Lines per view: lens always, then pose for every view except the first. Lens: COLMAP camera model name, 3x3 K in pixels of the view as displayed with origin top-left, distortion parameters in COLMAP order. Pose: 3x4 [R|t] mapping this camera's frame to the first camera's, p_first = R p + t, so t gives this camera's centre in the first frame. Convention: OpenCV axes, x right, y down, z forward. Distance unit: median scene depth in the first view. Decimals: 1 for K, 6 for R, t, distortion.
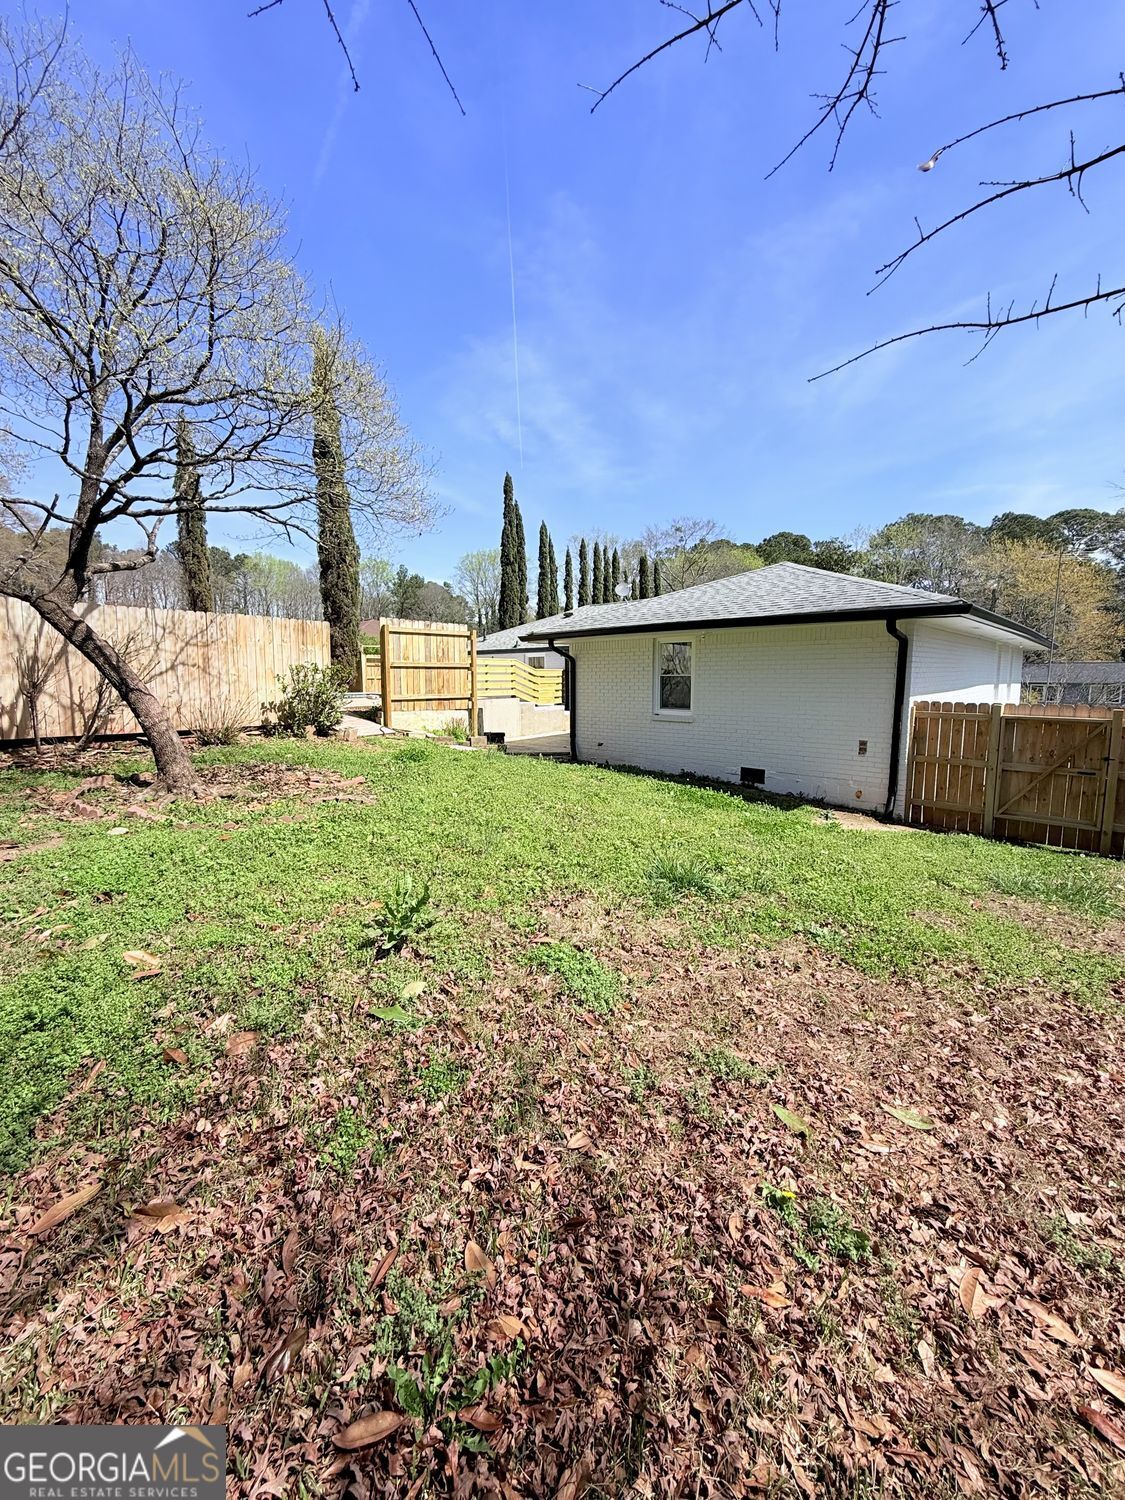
lens RADIAL K [[606.0, 0, 560.5], [0, 606.0, 750.2], [0, 0, 1]] dist [-0.000747, 0.000619]
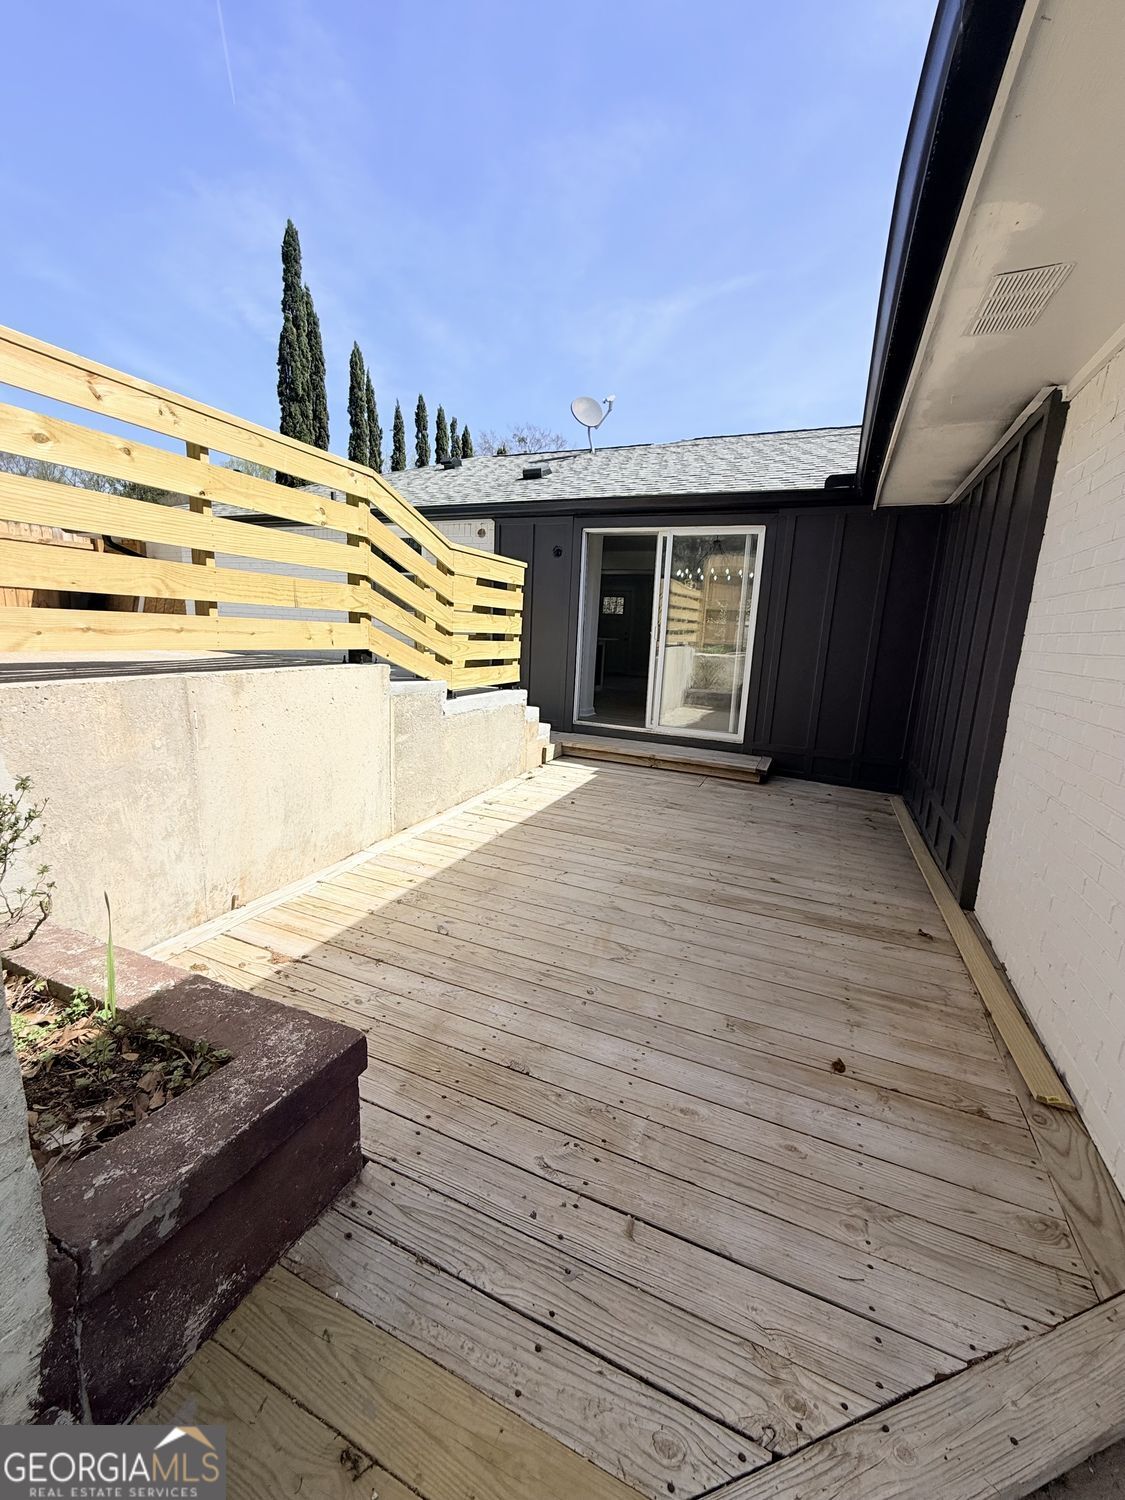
lens RADIAL K [[606.0, 0, 561.1], [0, 606.0, 747.9], [0, 0, 1]] dist [-0.000747, 0.000619]
pose [[0.944555, -0.007530, 0.328268, -0.038992], [-0.016763, 0.997328, 0.071111, -0.034994], [-0.327926, -0.072671, 0.941904, 0.372912]]
